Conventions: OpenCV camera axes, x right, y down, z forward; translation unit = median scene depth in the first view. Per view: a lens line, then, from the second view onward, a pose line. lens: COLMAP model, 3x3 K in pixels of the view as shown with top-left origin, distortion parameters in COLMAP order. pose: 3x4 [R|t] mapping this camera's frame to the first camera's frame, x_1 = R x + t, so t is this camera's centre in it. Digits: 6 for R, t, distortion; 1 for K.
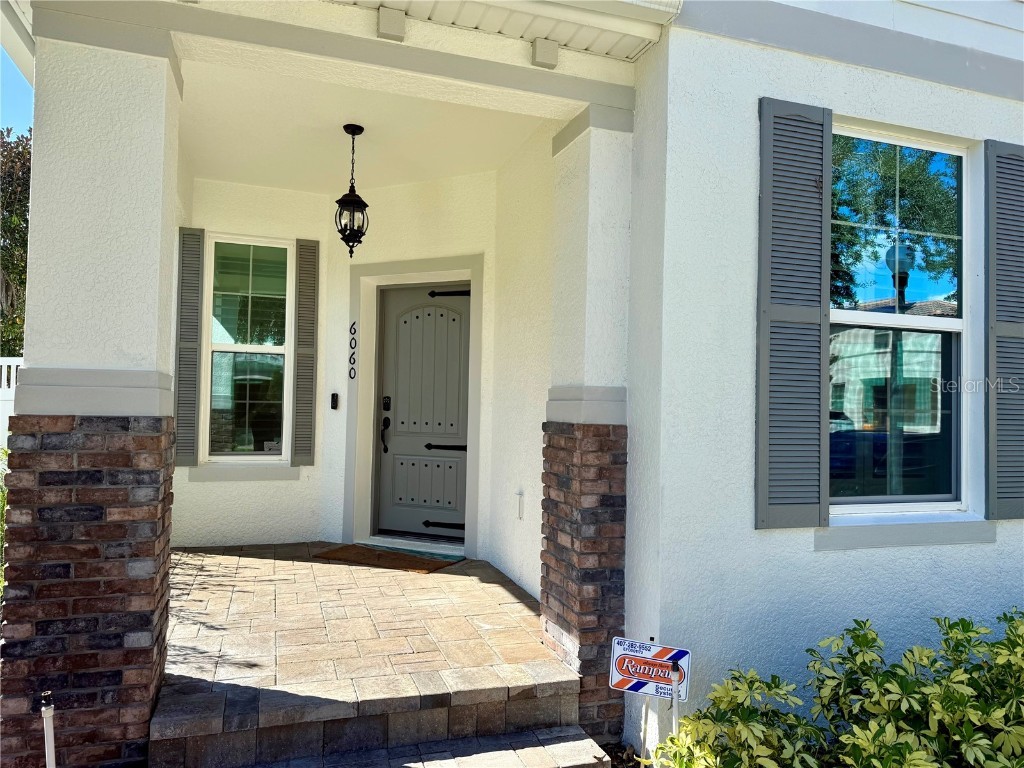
lens RADIAL K [[721.5, 0, 512.0], [0, 721.5, 384.0], [0, 0, 1]] dist [0.042493, -0.041545]
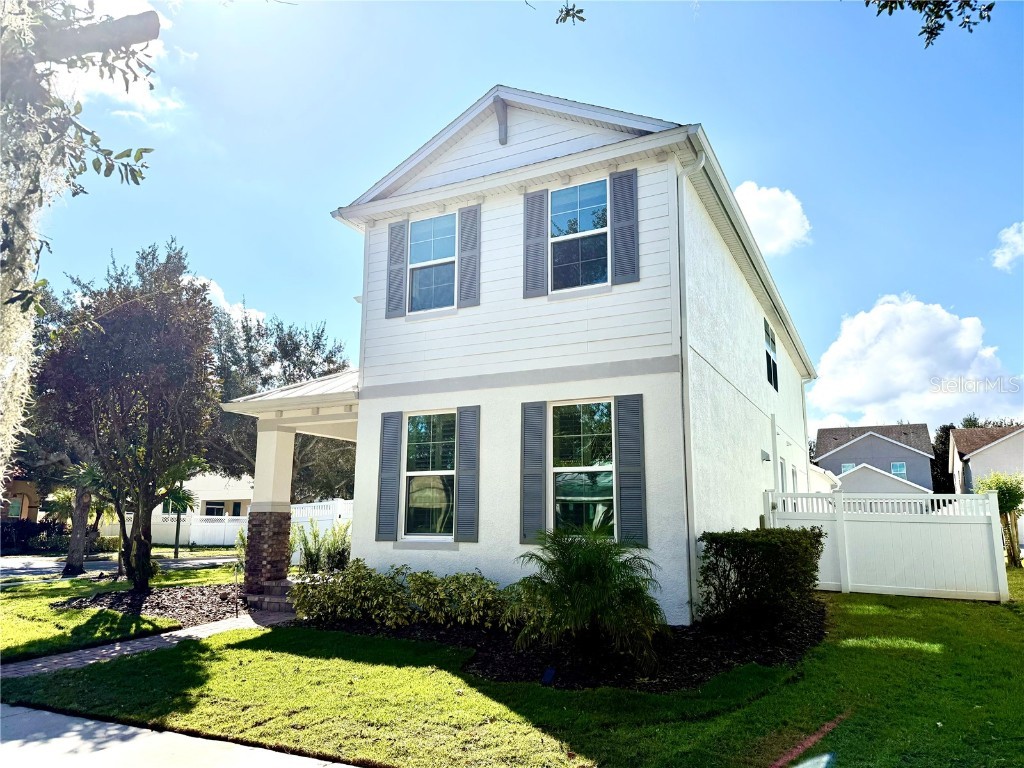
lens RADIAL K [[721.5, 0, 512.0], [0, 721.5, 384.0], [0, 0, 1]] dist [0.042493, -0.041545]
pose [[0.697308, -0.152227, -0.700420, 2.921460], [0.045419, 0.984608, -0.168774, 0.071673], [0.715331, 0.085875, 0.693489, -0.835847]]
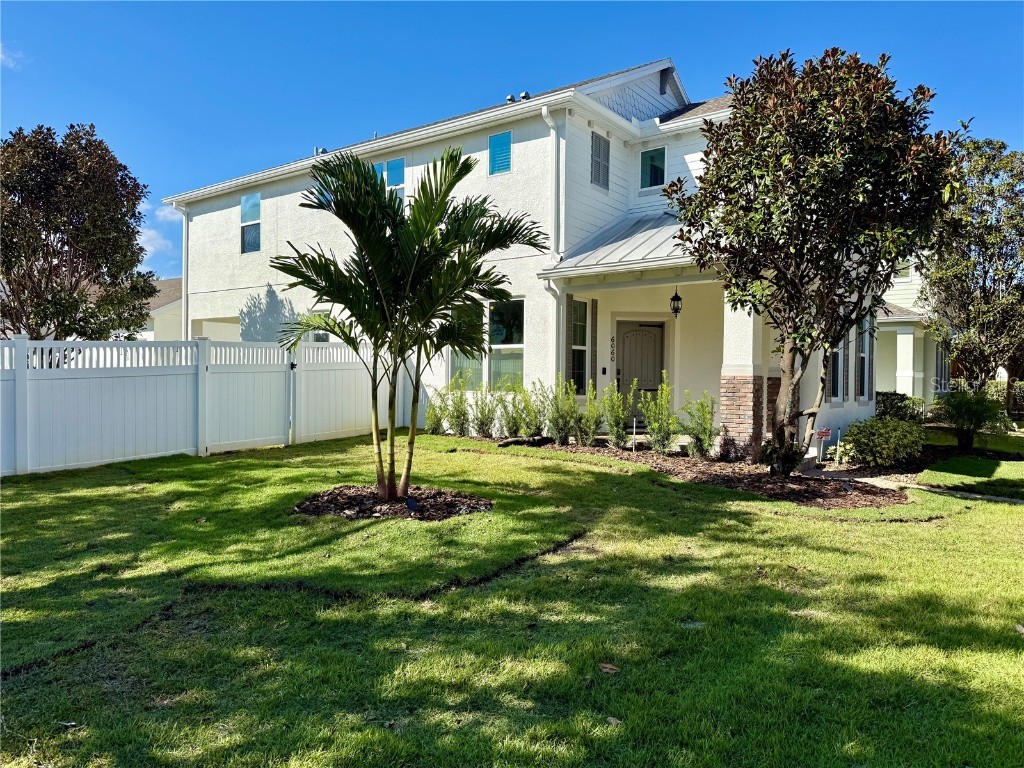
lens RADIAL K [[714.8, 0, 506.3], [0, 714.8, 386.3], [0, 0, 1]] dist [0.107755, -0.159948]
pose [[0.826002, -0.018037, 0.563379, -3.013314], [-0.015245, 0.998407, 0.054316, -0.078366], [-0.563461, -0.053454, 0.824411, -1.162526]]
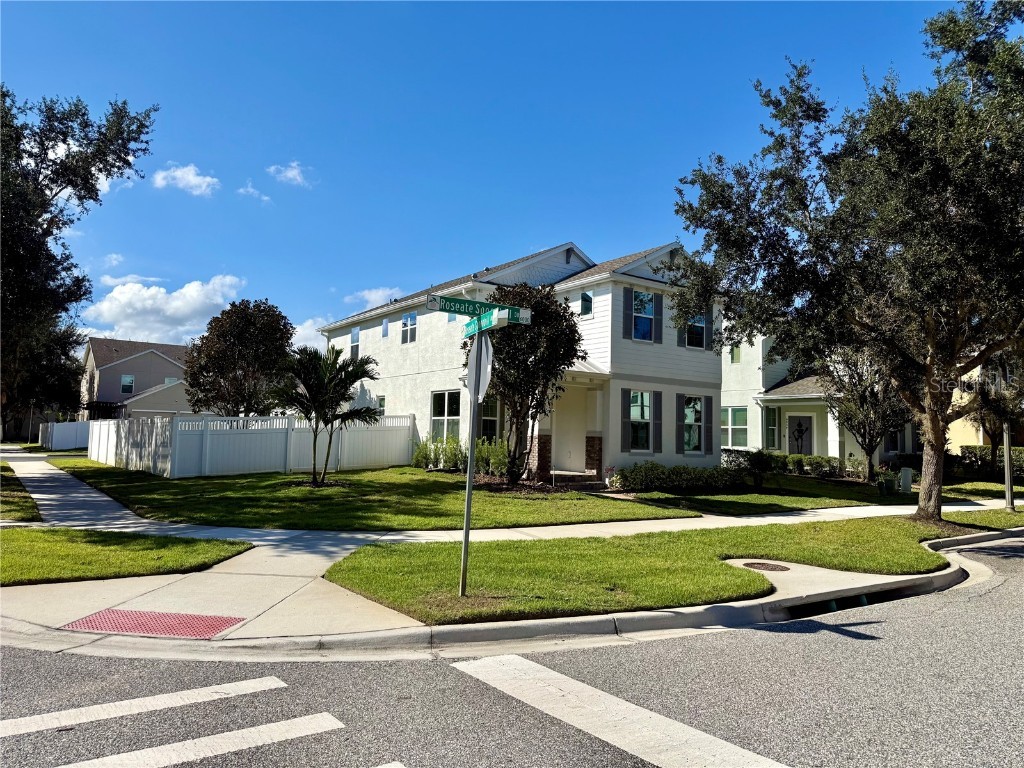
lens RADIAL K [[721.5, 0, 512.0], [0, 721.5, 384.0], [0, 0, 1]] dist [0.042493, -0.041545]
pose [[0.954530, 0.018456, 0.297542, -2.360137], [-0.009045, 0.999415, -0.032975, -0.181936], [-0.297976, 0.028784, 0.954139, -4.578969]]
